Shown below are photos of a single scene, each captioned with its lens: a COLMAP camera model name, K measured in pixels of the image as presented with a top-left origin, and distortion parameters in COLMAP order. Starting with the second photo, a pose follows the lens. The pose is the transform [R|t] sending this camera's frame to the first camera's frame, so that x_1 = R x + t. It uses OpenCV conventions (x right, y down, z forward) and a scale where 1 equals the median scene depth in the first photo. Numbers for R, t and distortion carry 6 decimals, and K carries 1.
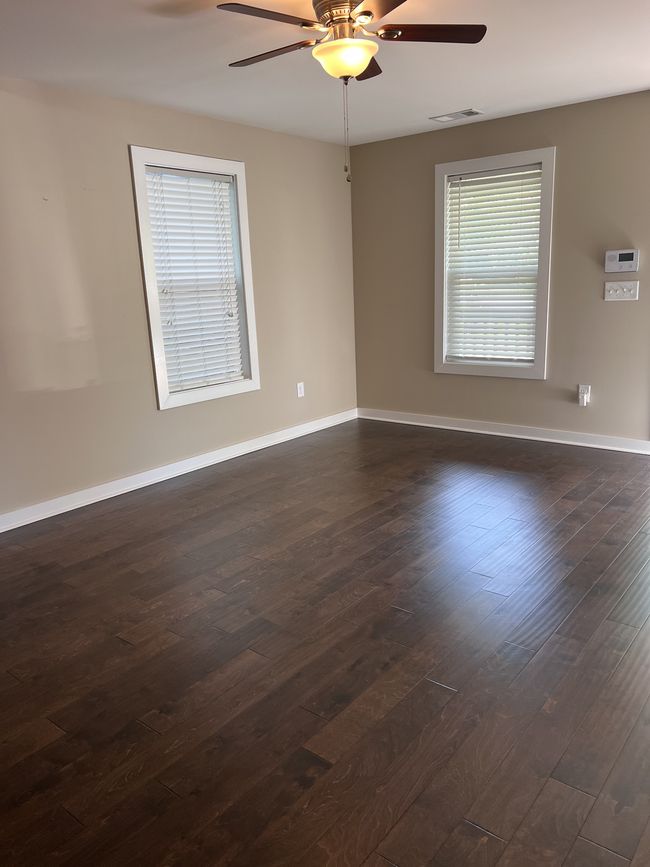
lens RADIAL K [[656.8, 0, 323.5], [0, 656.8, 441.6], [0, 0, 1]] dist [0.036315, -0.023195]
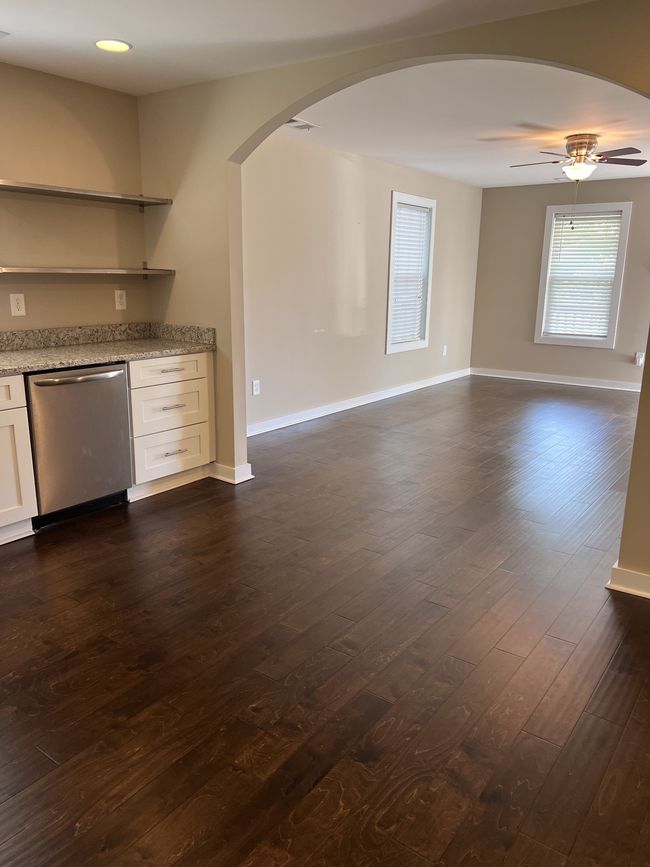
lens RADIAL K [[656.8, 0, 325.3], [0, 656.8, 438.6], [0, 0, 1]] dist [0.036315, -0.023195]
pose [[0.997405, 0.037815, 0.061272, -0.456664], [-0.037910, 0.999281, 0.000395, 0.151986], [-0.061213, -0.002716, 0.998121, -0.546196]]
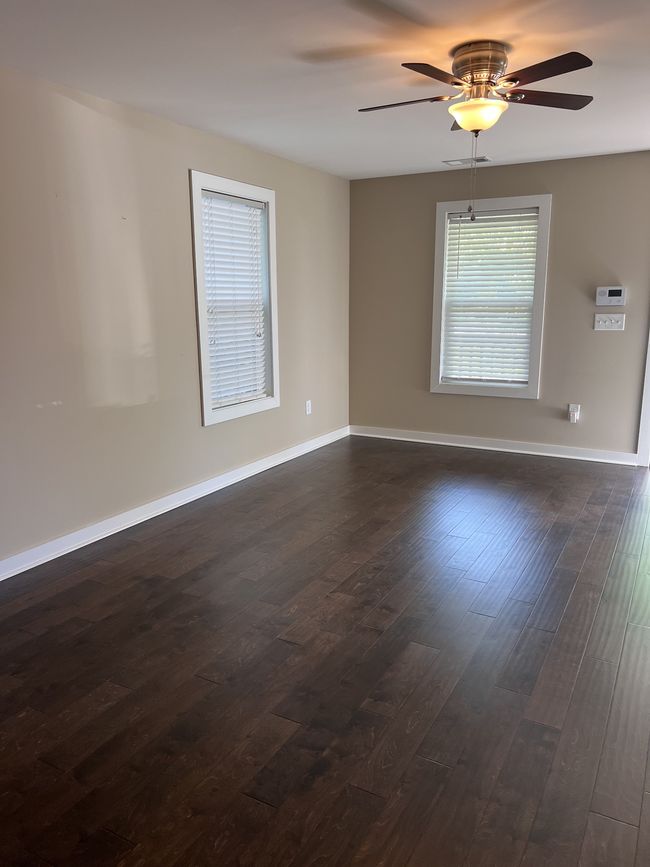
lens RADIAL K [[656.8, 0, 320.7], [0, 656.8, 438.9], [0, 0, 1]] dist [0.036315, -0.023195]
pose [[0.984669, -0.004050, 0.174384, -0.232430], [0.010372, 0.999321, -0.035357, 0.008717], [-0.174122, 0.036624, 0.984043, -0.028398]]
